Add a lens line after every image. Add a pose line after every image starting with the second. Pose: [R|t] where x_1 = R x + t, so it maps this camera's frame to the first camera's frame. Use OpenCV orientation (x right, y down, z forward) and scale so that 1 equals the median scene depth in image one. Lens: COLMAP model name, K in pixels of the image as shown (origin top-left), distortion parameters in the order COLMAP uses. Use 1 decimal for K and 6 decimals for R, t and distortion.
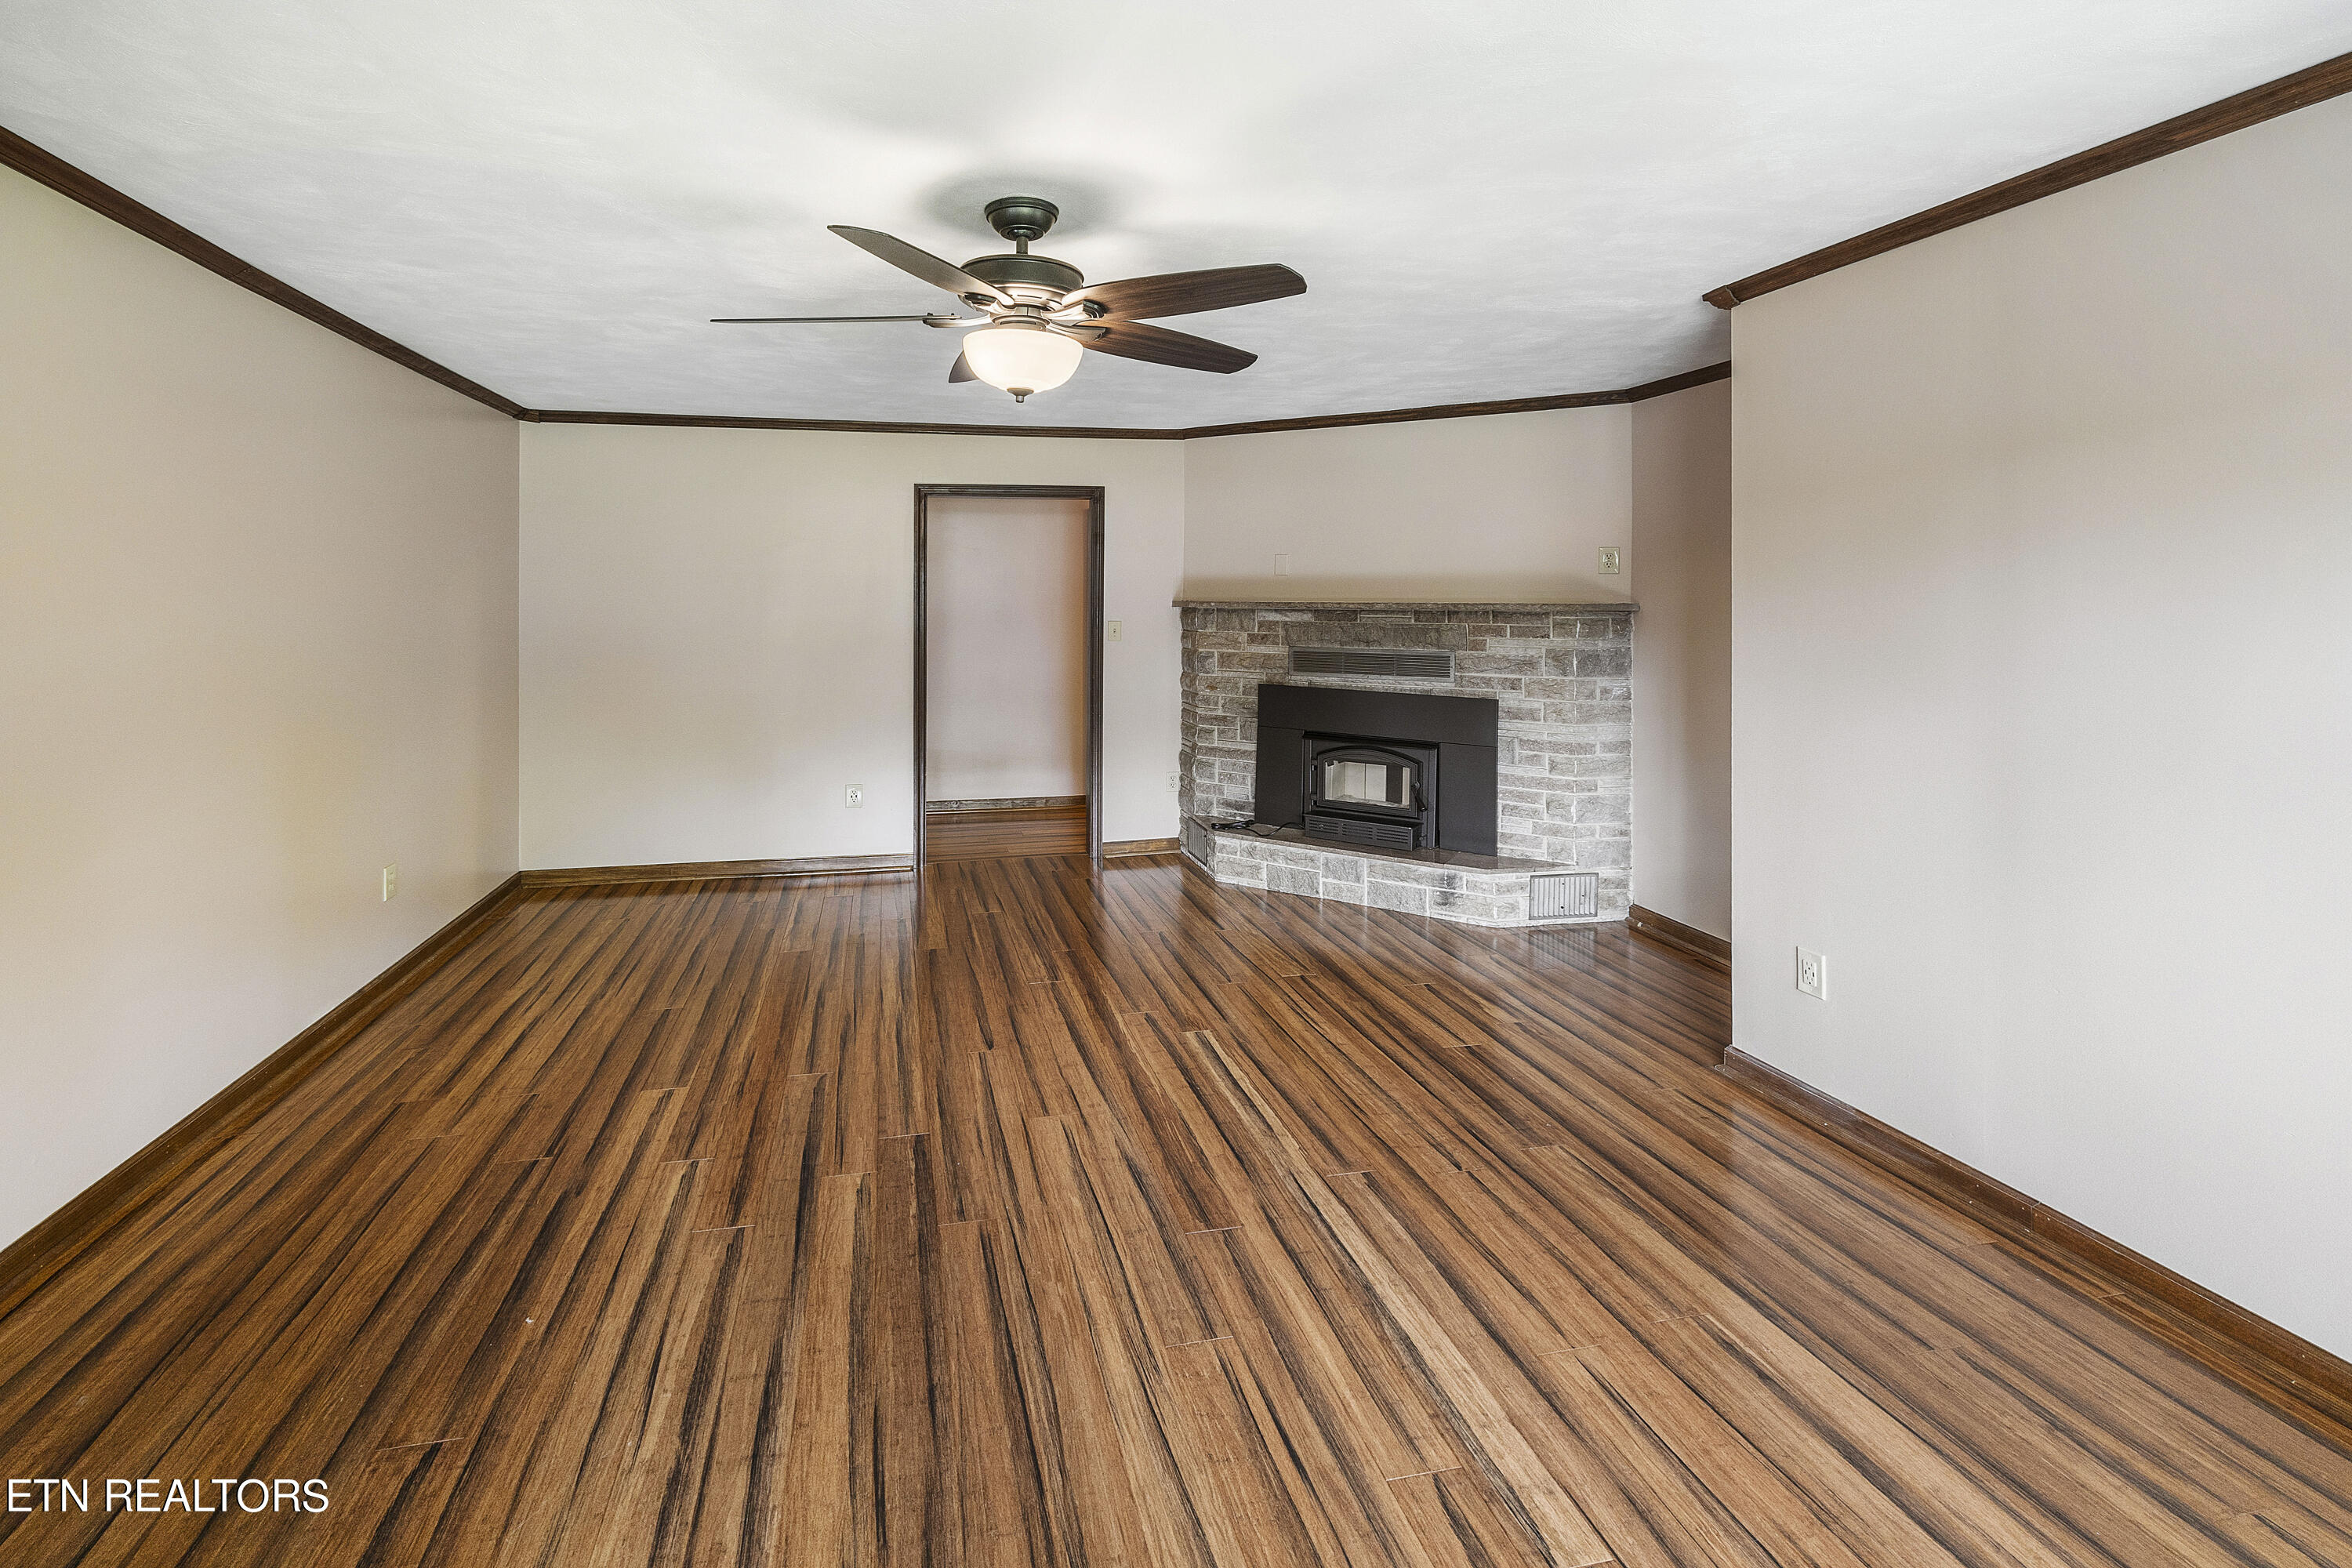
lens RADIAL K [[1034.1, 0, 1179.5], [0, 1034.1, 767.5], [0, 0, 1]] dist [0.003298, 0.000108]
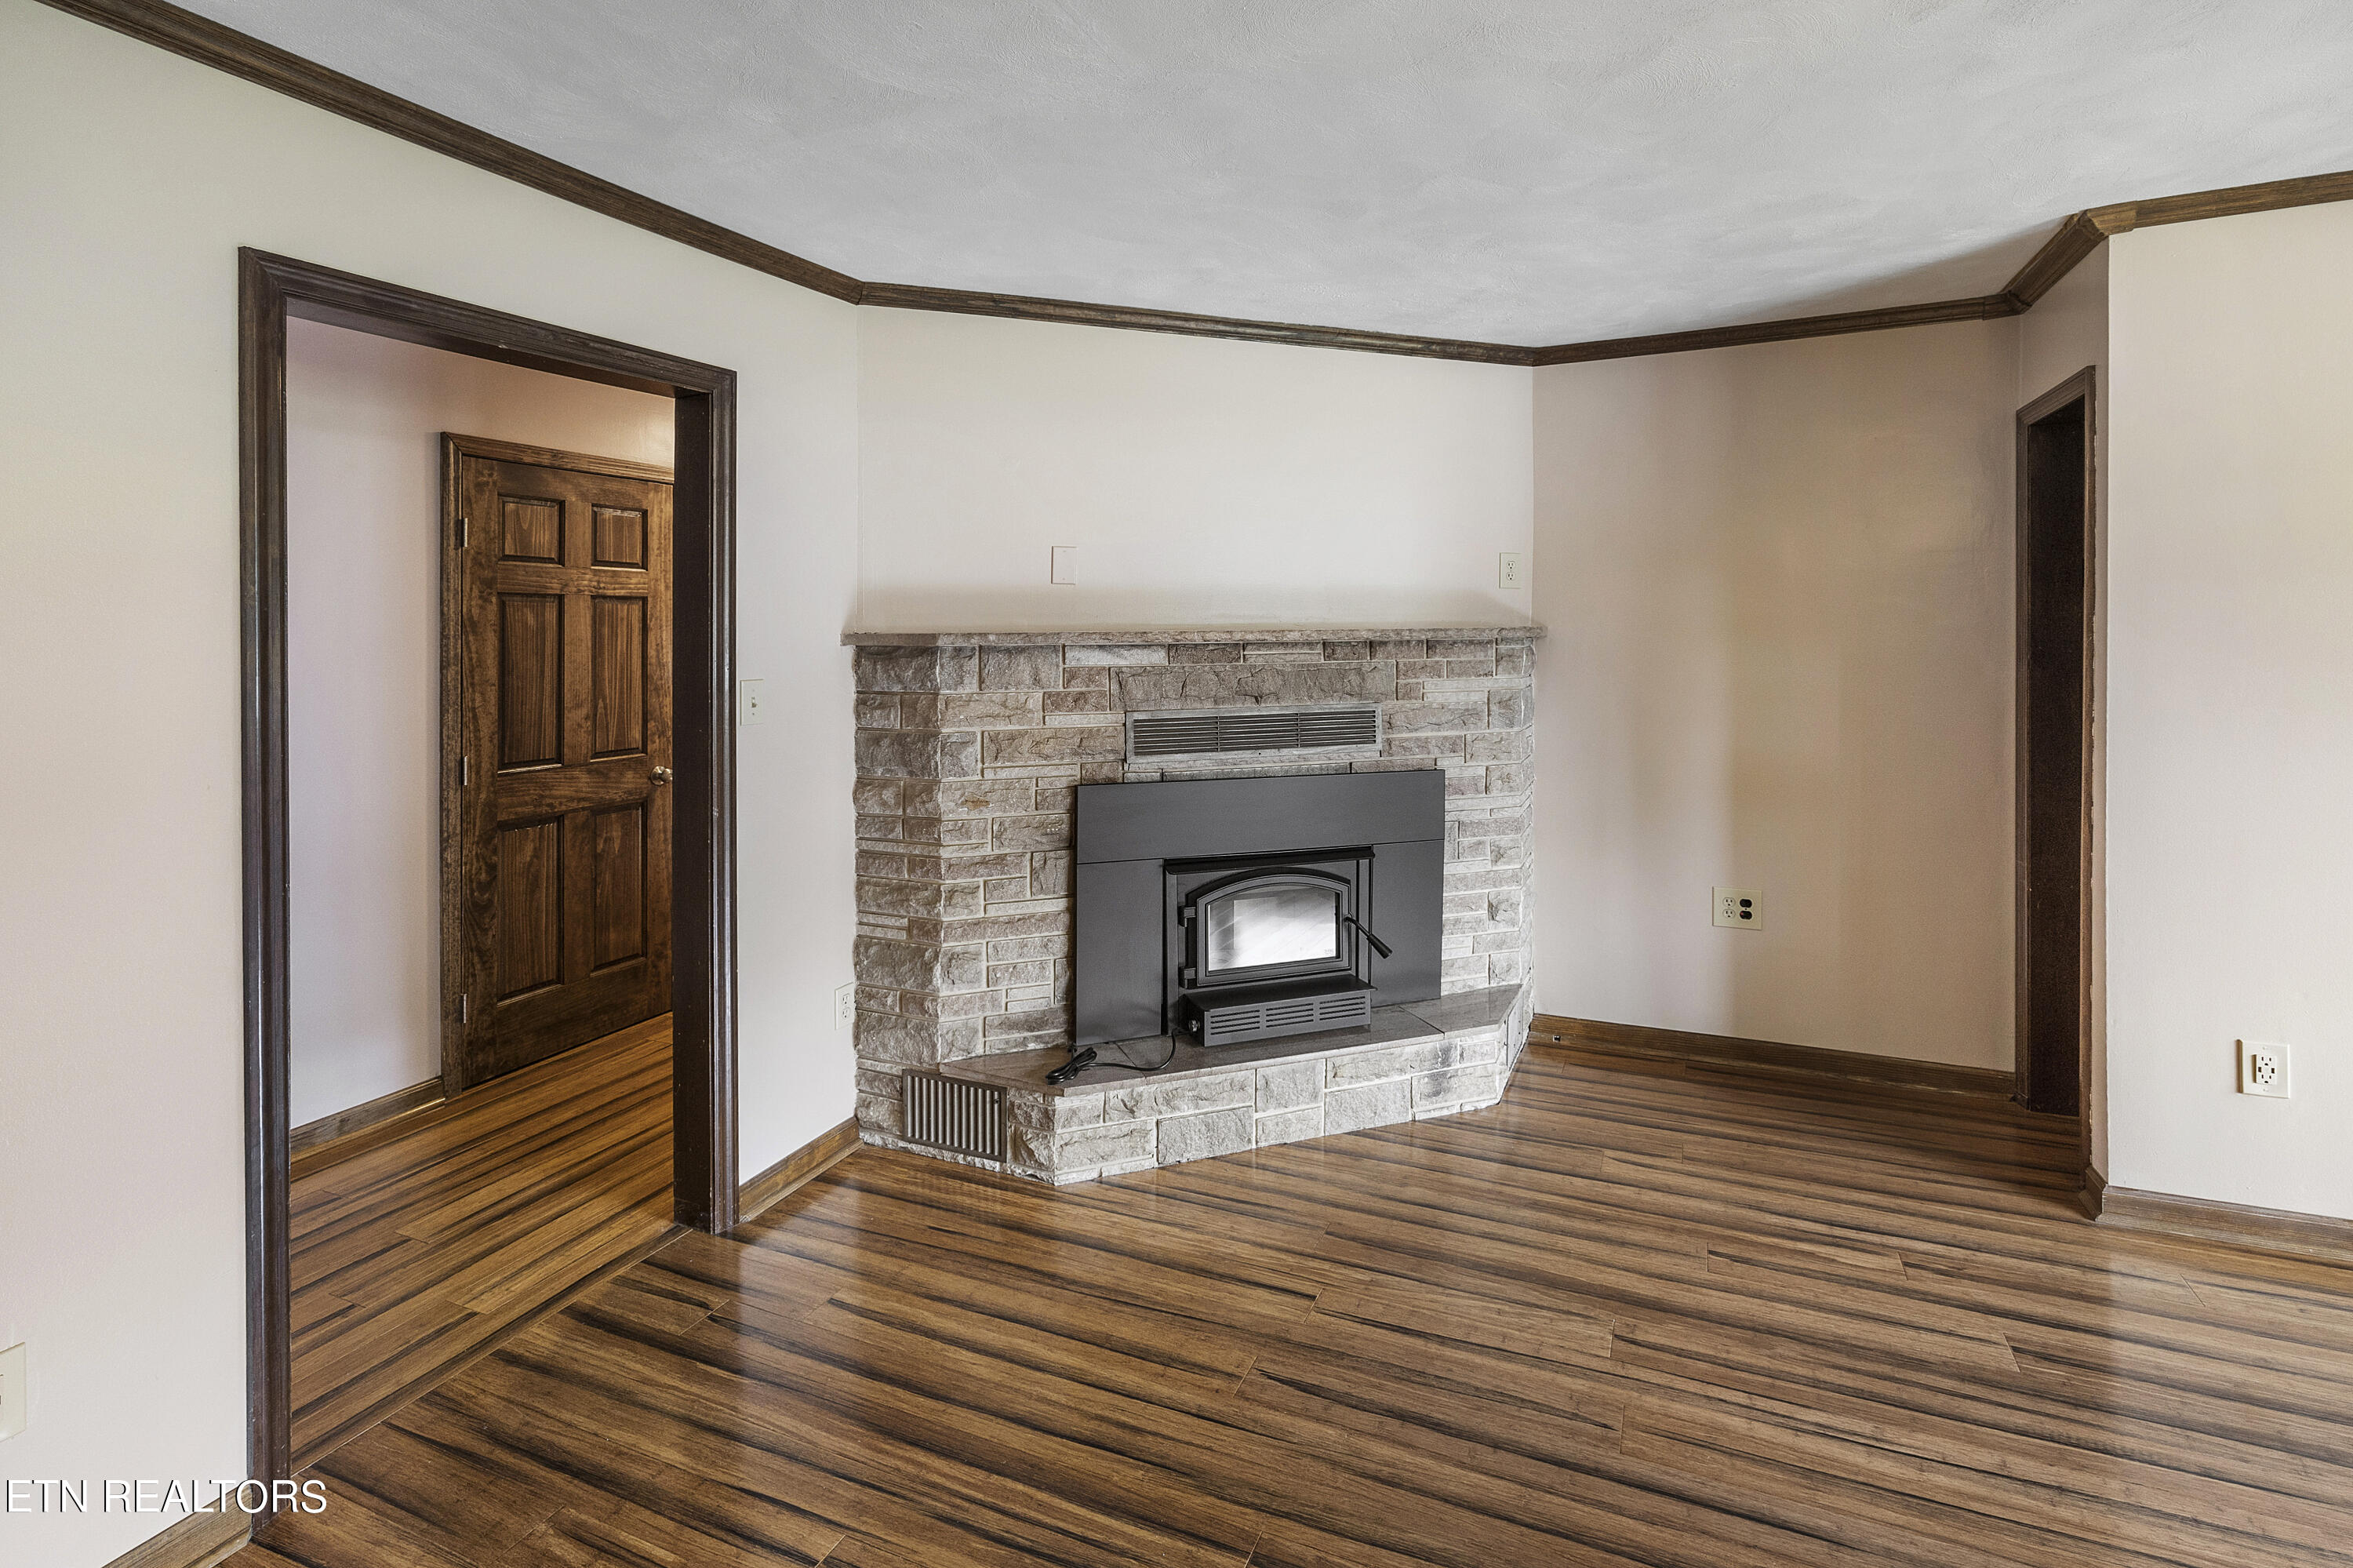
lens RADIAL K [[1115.3, 0, 1178.1], [0, 1115.3, 739.2], [0, 0, 1]] dist [0.000249, 0.000903]
pose [[0.642388, -0.082382, 0.761939, -0.342844], [0.136762, 0.990570, -0.008202, -0.098000], [-0.754078, 0.109474, 0.647597, 0.622312]]
